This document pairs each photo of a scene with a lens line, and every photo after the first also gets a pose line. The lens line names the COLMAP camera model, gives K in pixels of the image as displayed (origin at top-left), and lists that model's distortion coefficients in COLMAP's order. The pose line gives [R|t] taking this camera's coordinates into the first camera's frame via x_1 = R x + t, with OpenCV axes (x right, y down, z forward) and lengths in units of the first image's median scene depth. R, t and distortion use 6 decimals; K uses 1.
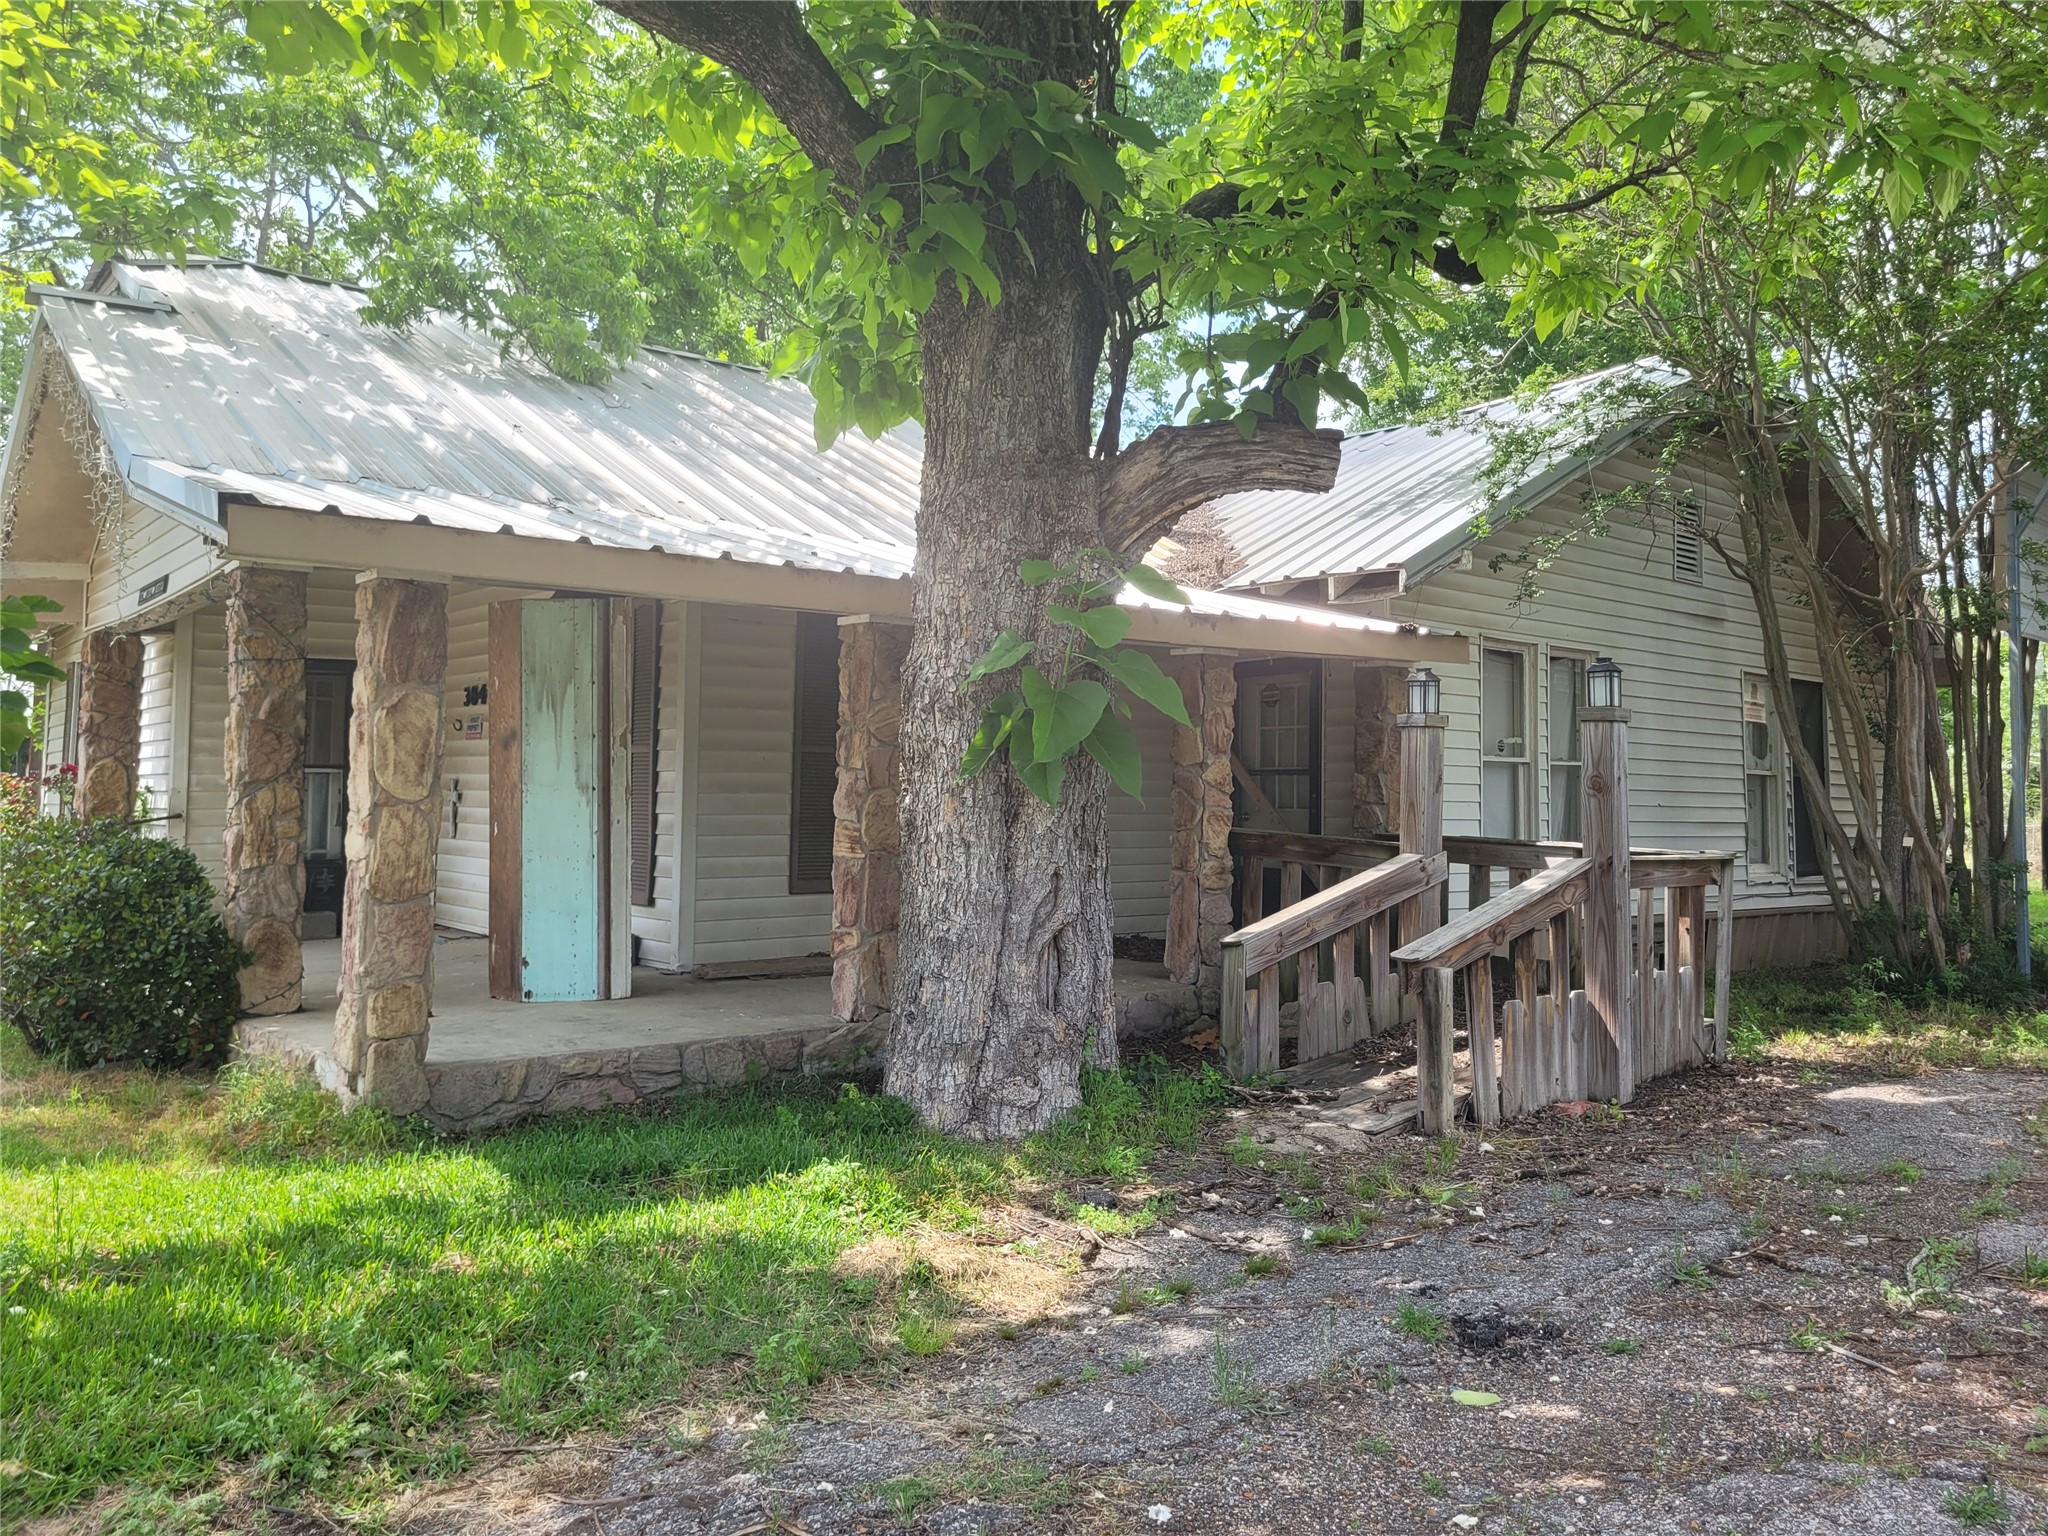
lens RADIAL K [[1561.1, 0, 1053.2], [0, 1561.1, 739.2], [0, 0, 1]] dist [0.057405, -0.056089]
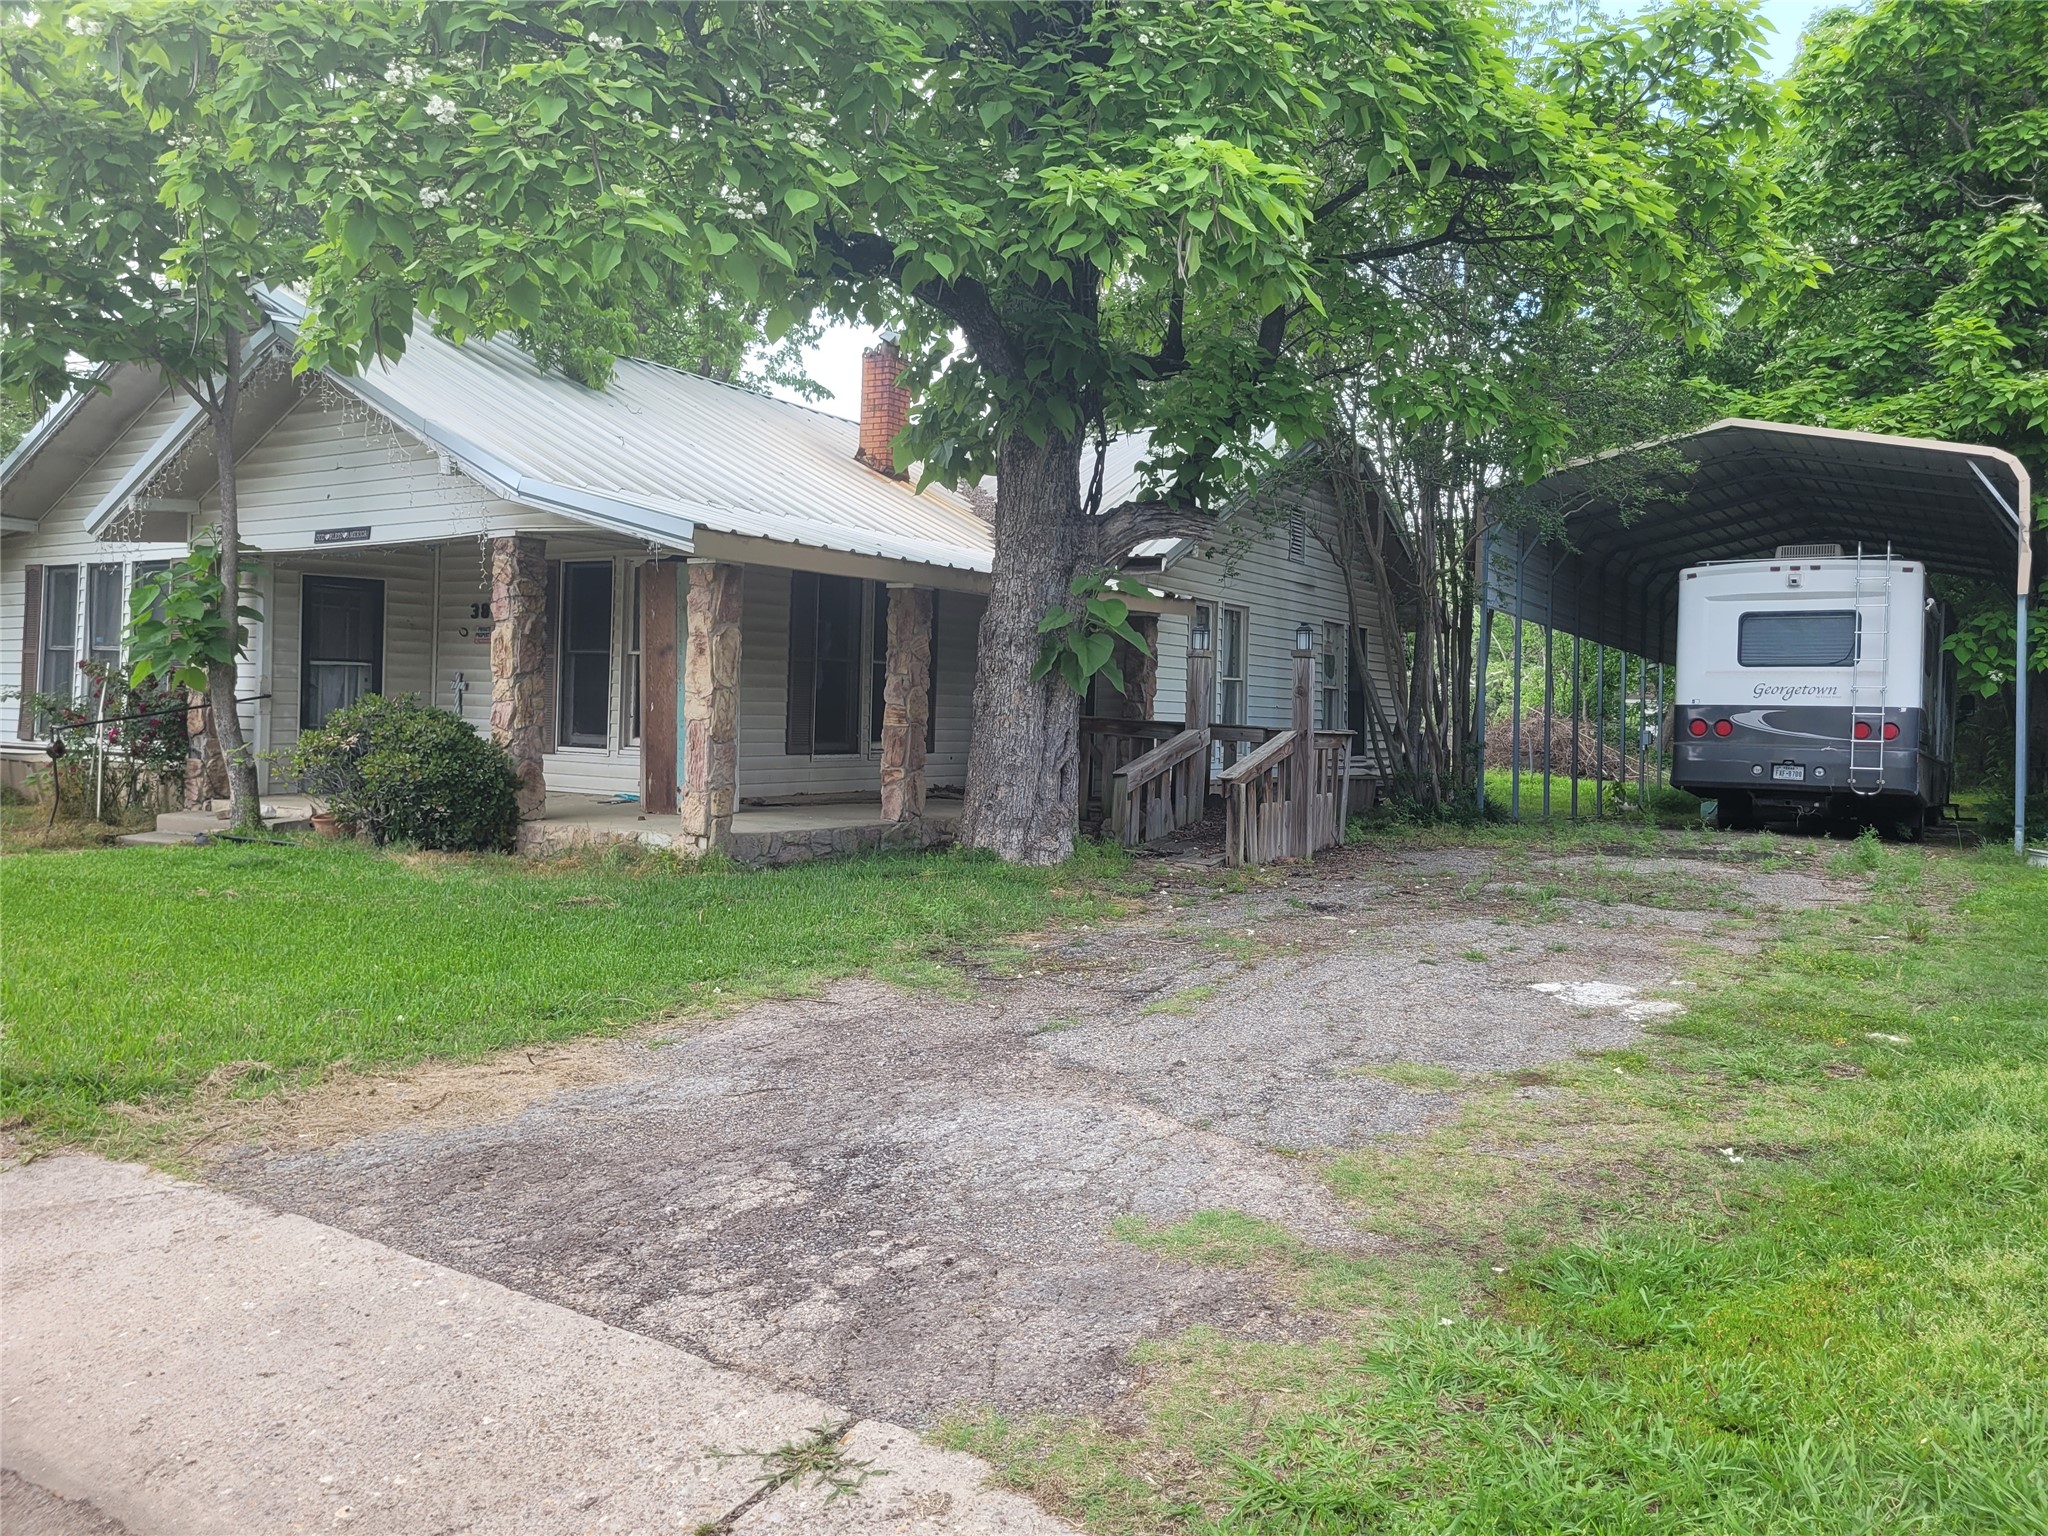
lens RADIAL K [[1561.1, 0, 1052.0], [0, 1561.1, 730.5], [0, 0, 1]] dist [0.057405, -0.056089]
pose [[0.954362, 0.011640, 0.298424, -0.577155], [-0.027807, 0.998363, 0.049985, -0.011112], [-0.297354, -0.056002, 0.953124, -0.810360]]
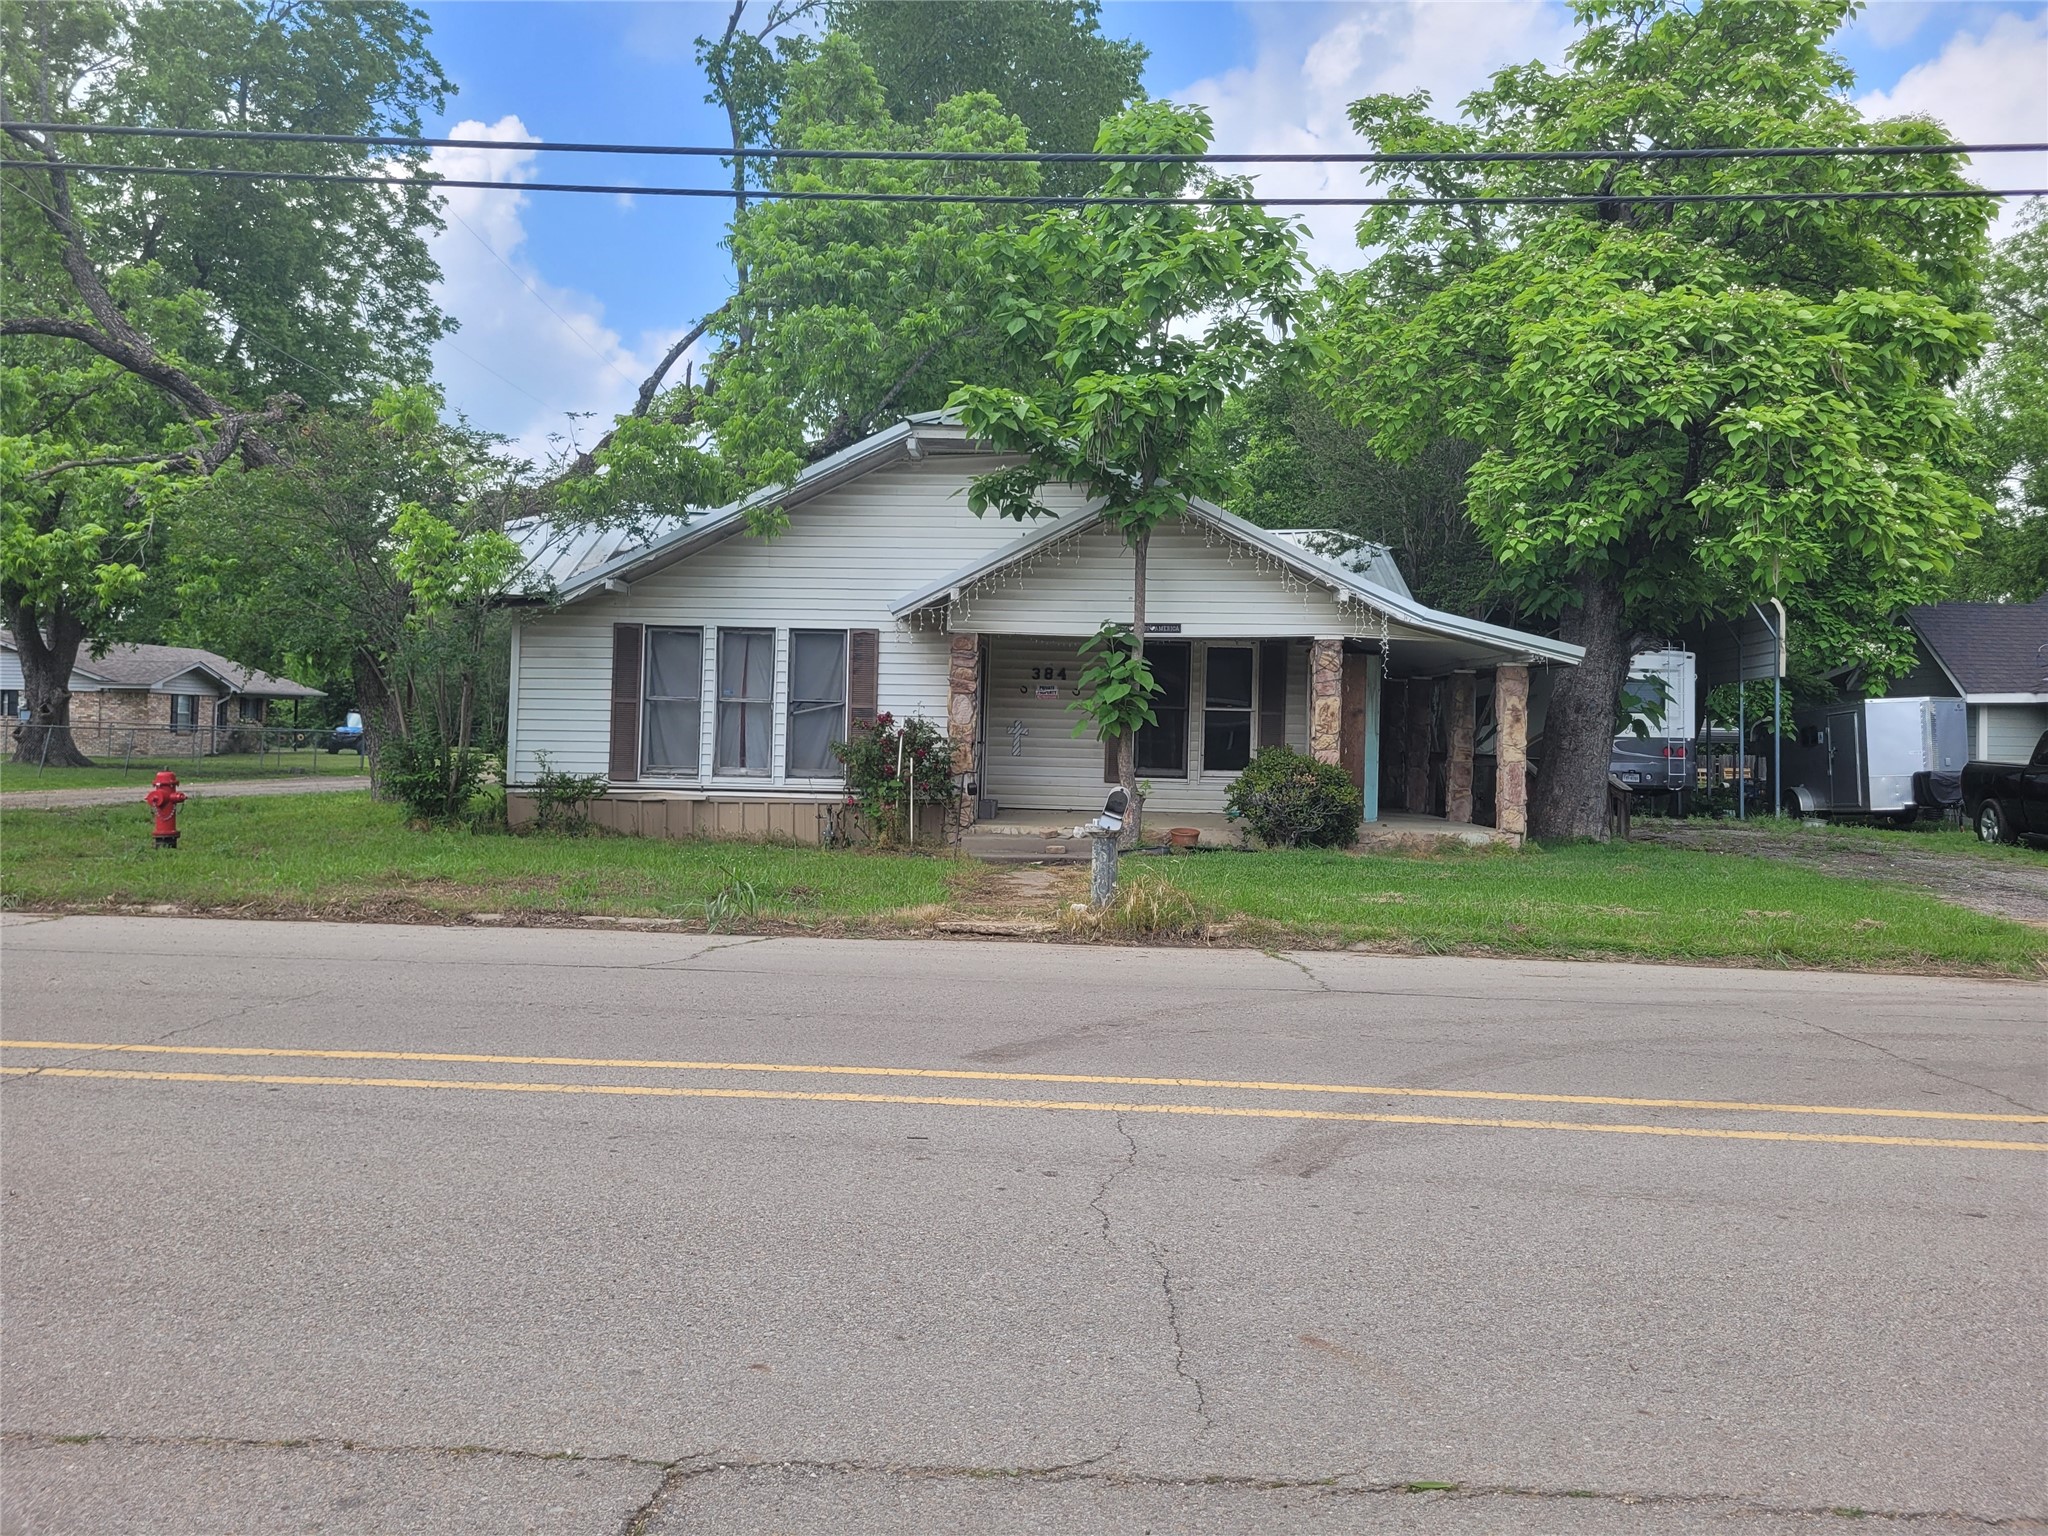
lens RADIAL K [[1561.1, 0, 1028.8], [0, 1561.1, 747.8], [0, 0, 1]] dist [0.057405, -0.056089]
pose [[0.666310, 0.000564, 0.745675, -3.151792], [-0.044969, 0.998210, 0.039428, -0.023556], [-0.744318, -0.059804, 0.665143, -0.261425]]
